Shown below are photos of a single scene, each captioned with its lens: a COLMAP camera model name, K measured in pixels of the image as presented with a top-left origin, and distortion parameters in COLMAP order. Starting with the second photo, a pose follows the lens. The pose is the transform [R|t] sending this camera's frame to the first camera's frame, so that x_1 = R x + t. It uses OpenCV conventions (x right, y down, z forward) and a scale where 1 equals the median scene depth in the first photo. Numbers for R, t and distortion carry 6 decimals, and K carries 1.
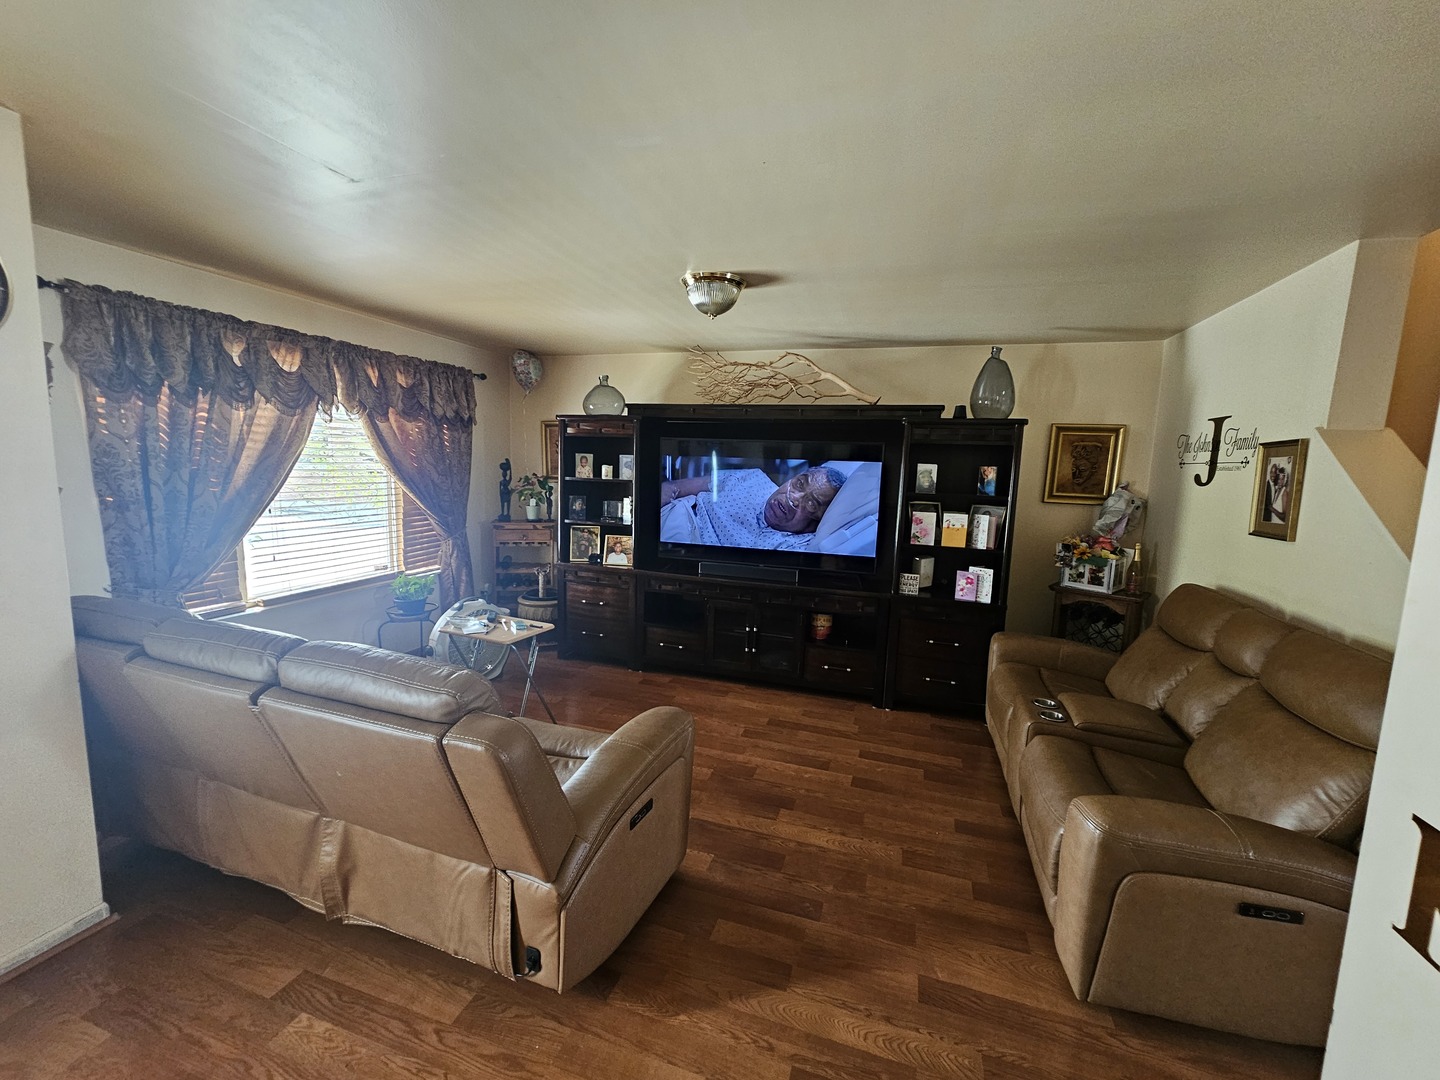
lens RADIAL K [[587.1, 0, 724.8], [0, 587.1, 538.6], [0, 0, 1]] dist [-0.001064, -0.000252]
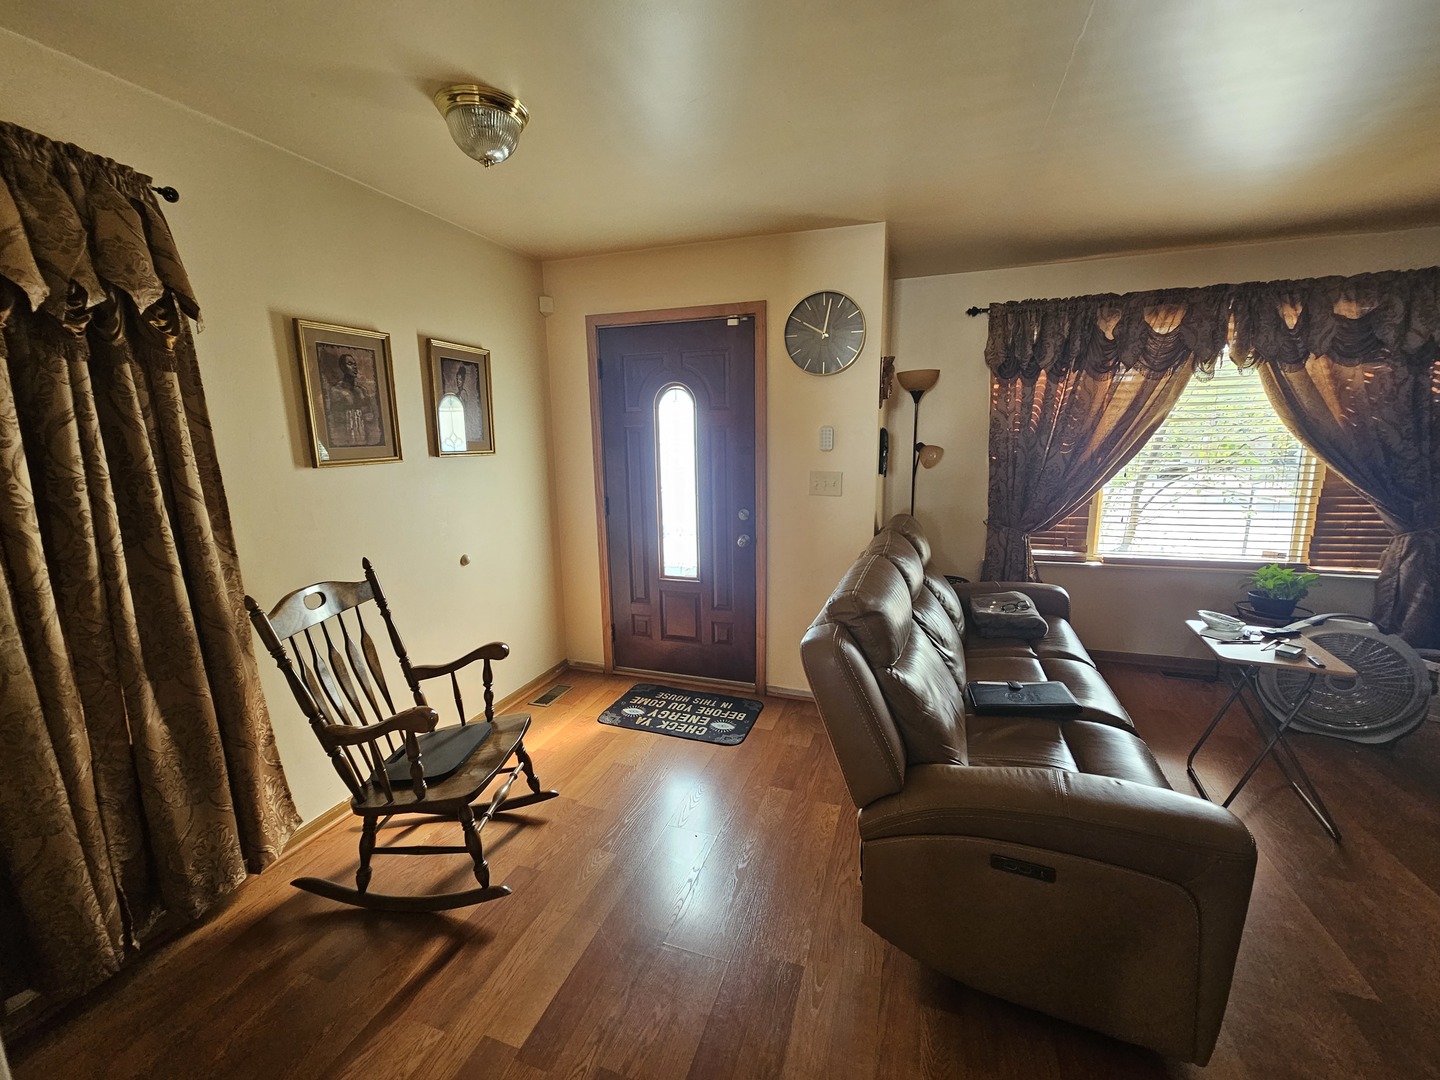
lens RADIAL K [[587.1, 0, 725.8], [0, 587.1, 538.1], [0, 0, 1]] dist [-0.001064, -0.000252]
pose [[-0.028450, 0.139992, -0.989744, 0.302602], [-0.110439, 0.983643, 0.142303, -0.005771], [0.993476, 0.113355, -0.012524, 0.318939]]
